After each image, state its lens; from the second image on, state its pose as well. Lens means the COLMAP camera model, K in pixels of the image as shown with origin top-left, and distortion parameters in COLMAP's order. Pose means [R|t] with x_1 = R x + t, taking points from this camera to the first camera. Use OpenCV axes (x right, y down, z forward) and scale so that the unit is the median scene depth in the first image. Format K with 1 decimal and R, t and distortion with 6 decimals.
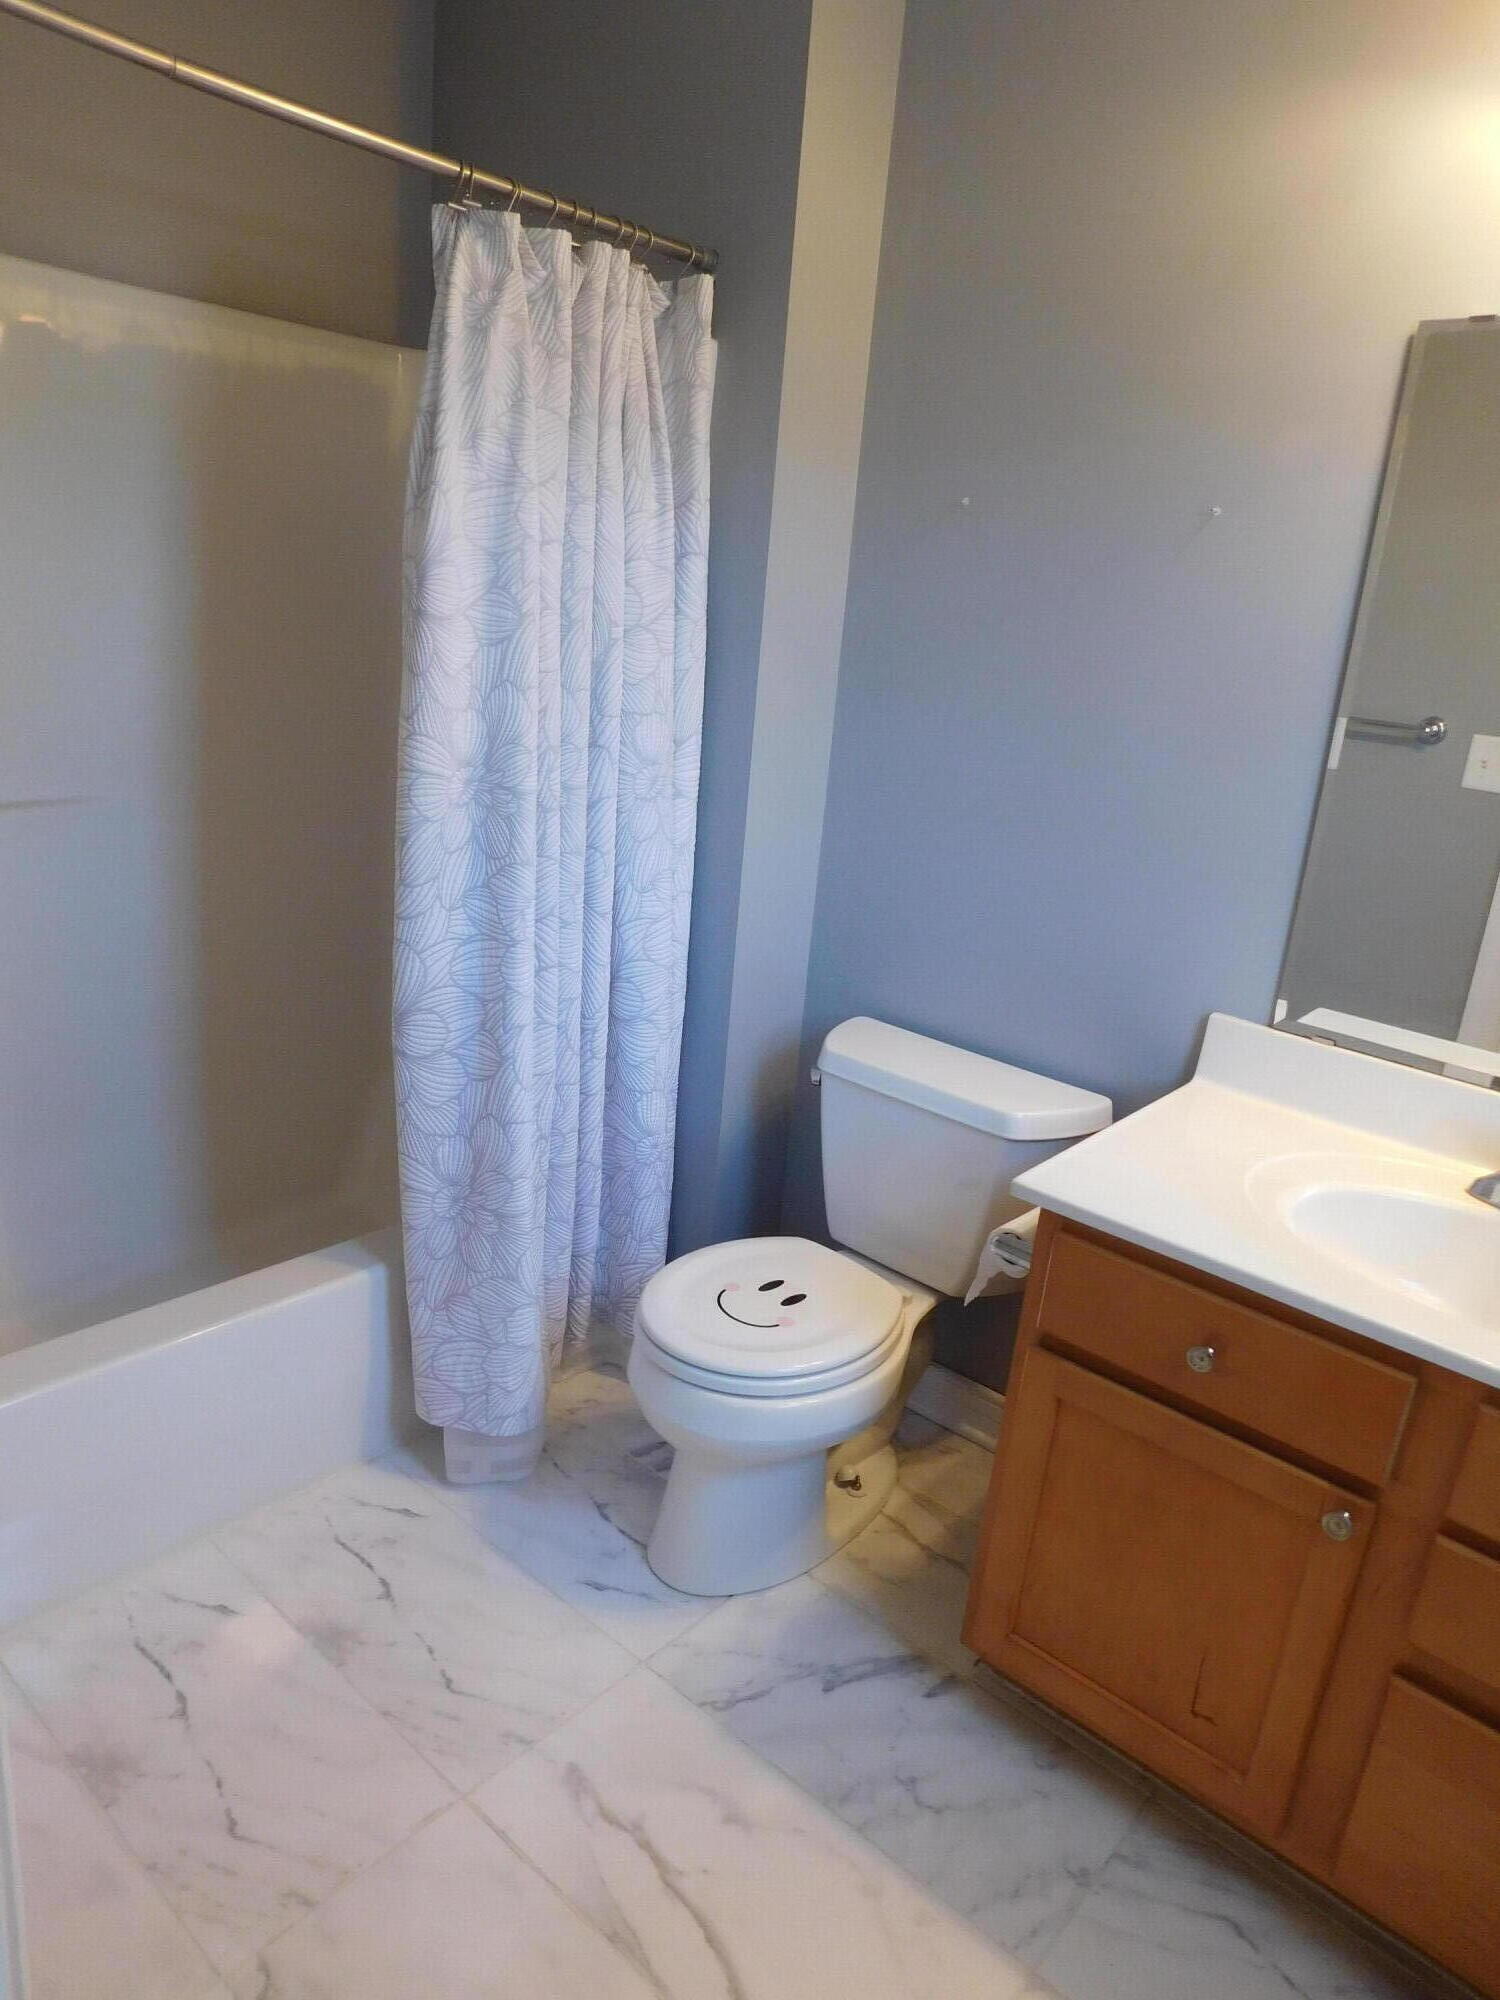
lens RADIAL K [[1309.2, 0, 745.3], [0, 1309.2, 995.4], [0, 0, 1]] dist [-0.084422, 0.063387]
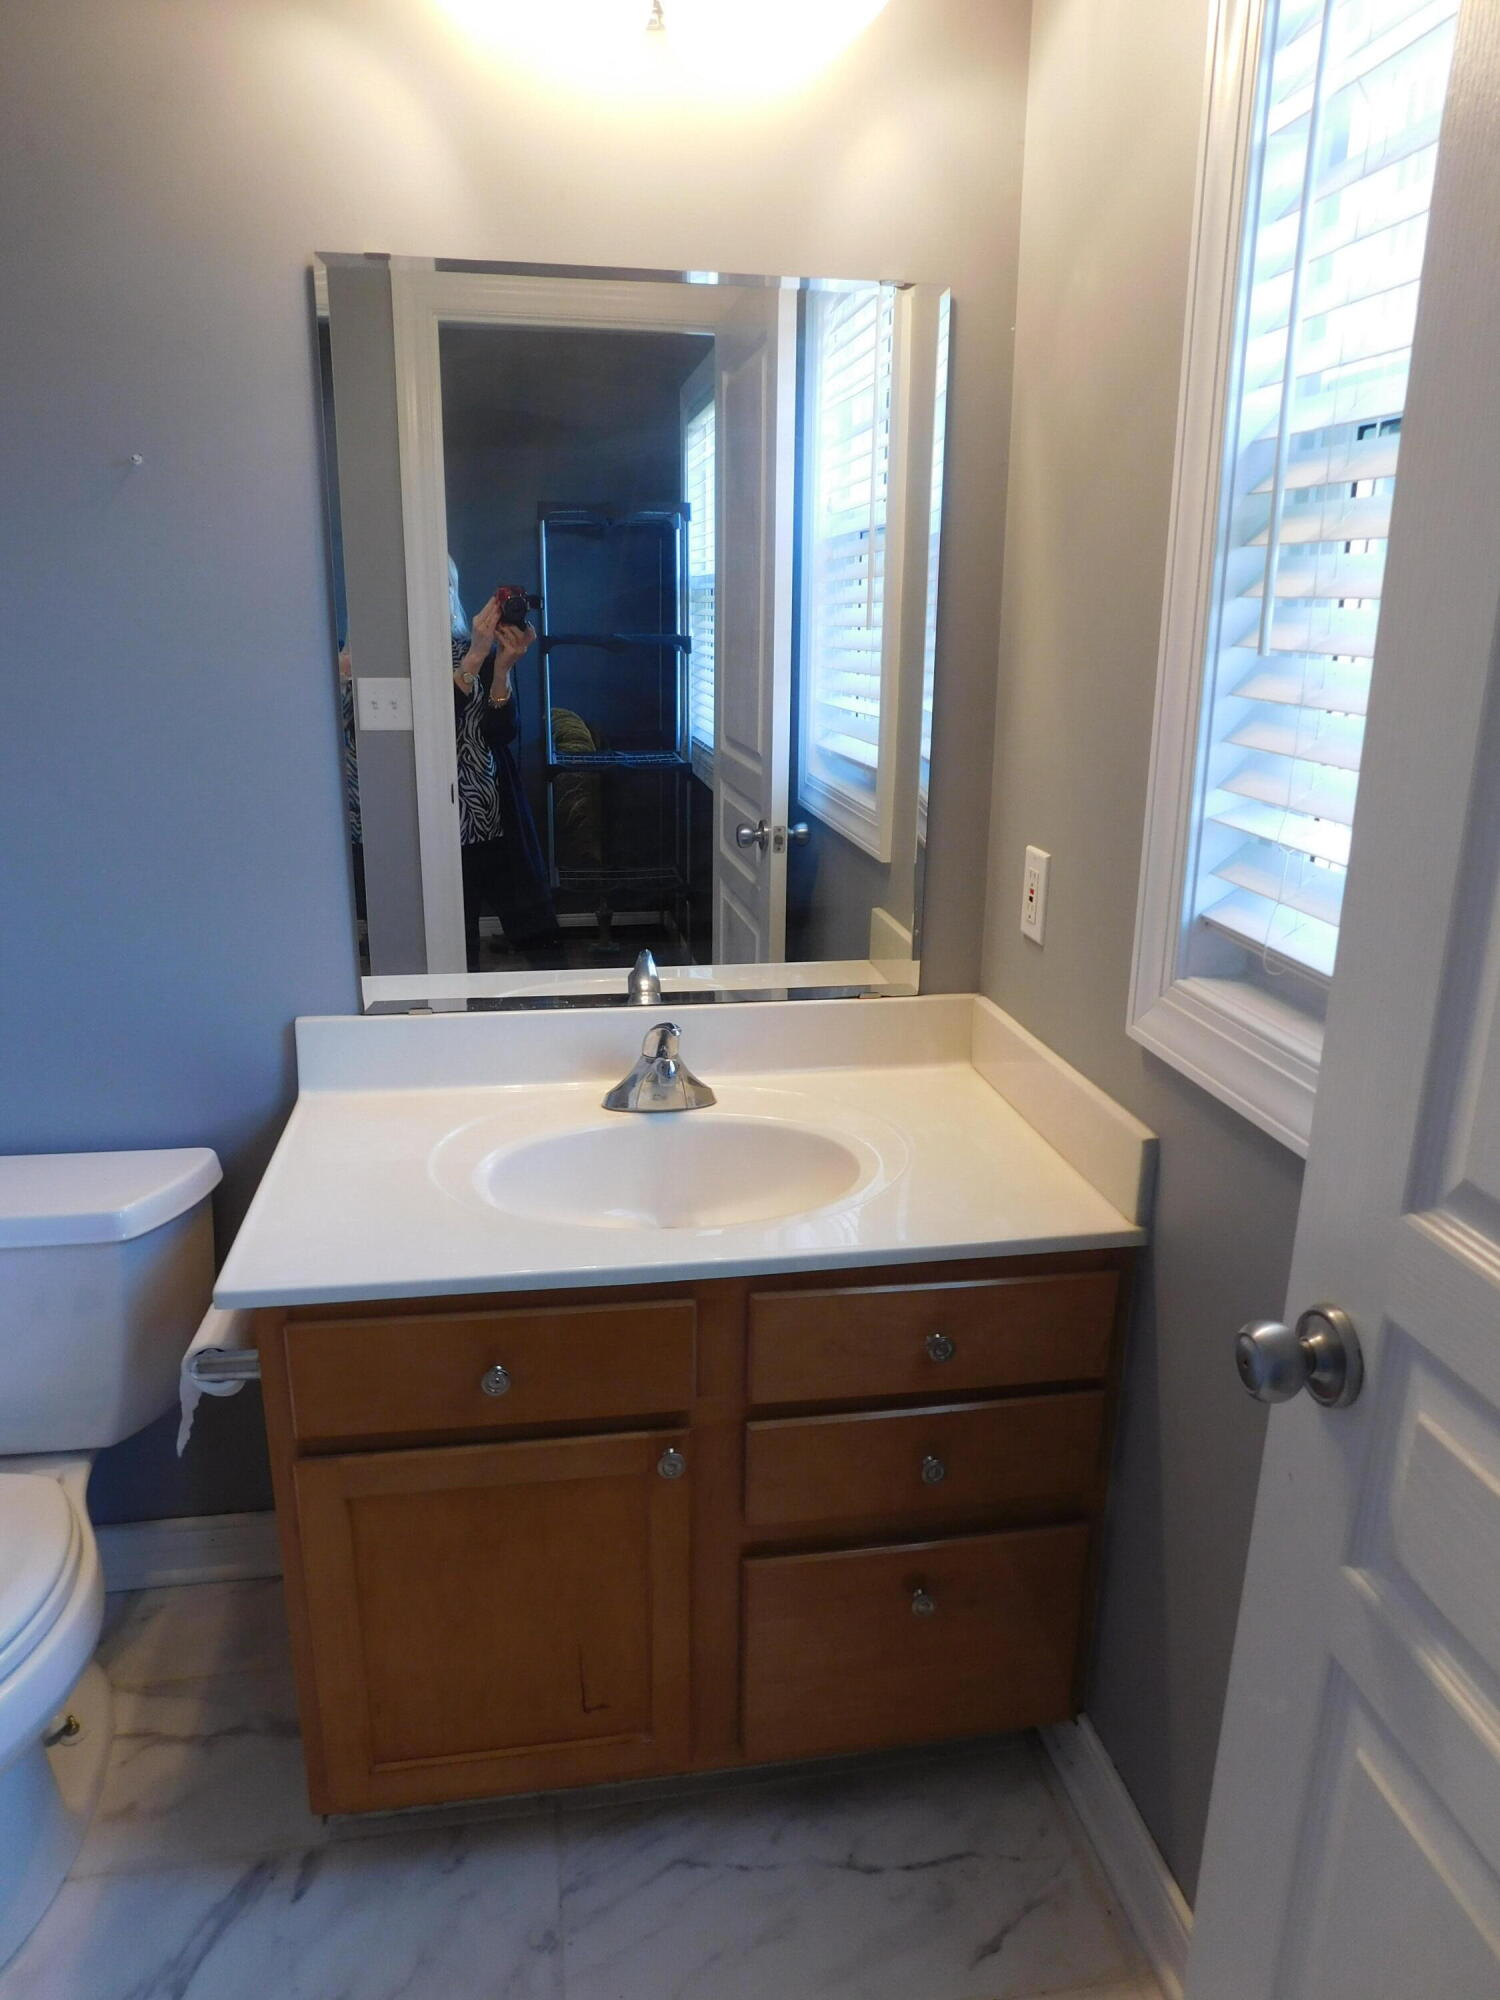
lens RADIAL K [[1309.2, 0, 745.3], [0, 1309.2, 995.4], [0, 0, 1]] dist [-0.084422, 0.063387]
pose [[0.629770, -0.291367, 0.720066, -0.100428], [0.267789, 0.951596, 0.150845, -0.060668], [-0.729163, 0.097828, 0.677312, 0.171793]]
